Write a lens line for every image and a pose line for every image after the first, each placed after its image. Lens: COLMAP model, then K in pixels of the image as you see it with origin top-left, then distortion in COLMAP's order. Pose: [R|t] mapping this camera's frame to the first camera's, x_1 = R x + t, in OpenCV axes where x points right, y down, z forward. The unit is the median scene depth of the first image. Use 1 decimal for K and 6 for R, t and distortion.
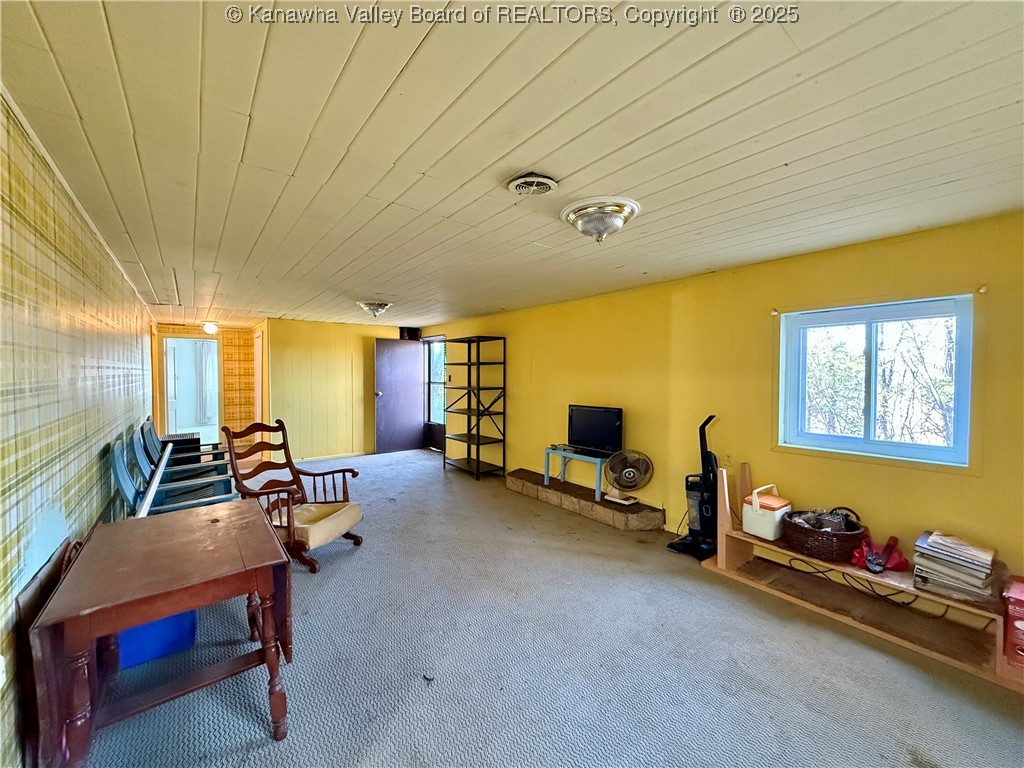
lens RADIAL K [[407.4, 0, 513.4], [0, 407.4, 384.2], [0, 0, 1]] dist [-0.000691, 0.001135]
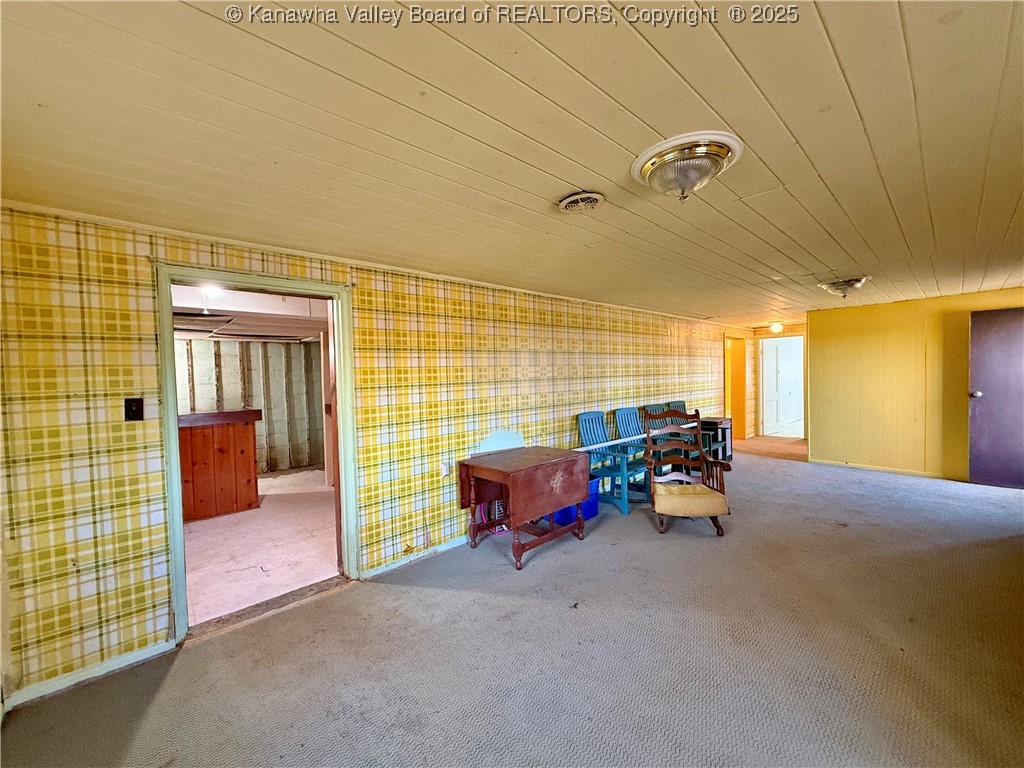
lens RADIAL K [[407.4, 0, 510.3], [0, 407.4, 382.8], [0, 0, 1]] dist [-0.000691, 0.001135]
pose [[0.076493, 0.019921, -0.996871, 0.428230], [-0.002984, 0.999800, 0.019750, -0.009506], [0.997066, 0.001464, 0.076537, 0.275565]]
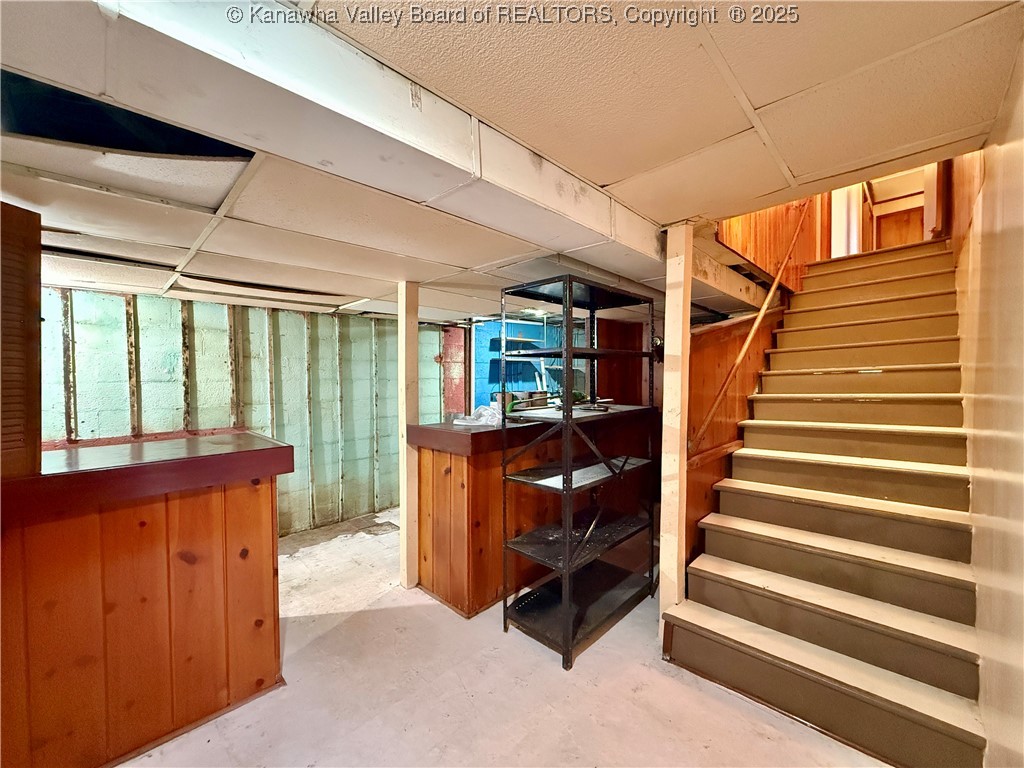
lens RADIAL K [[407.4, 0, 513.0], [0, 407.4, 384.1], [0, 0, 1]] dist [-0.000691, 0.001135]
pose [[0.122845, 0.020298, -0.992218, -0.333385], [-0.024758, 0.999542, 0.017383, 0.004189], [0.992117, 0.022430, 0.123291, -0.181047]]
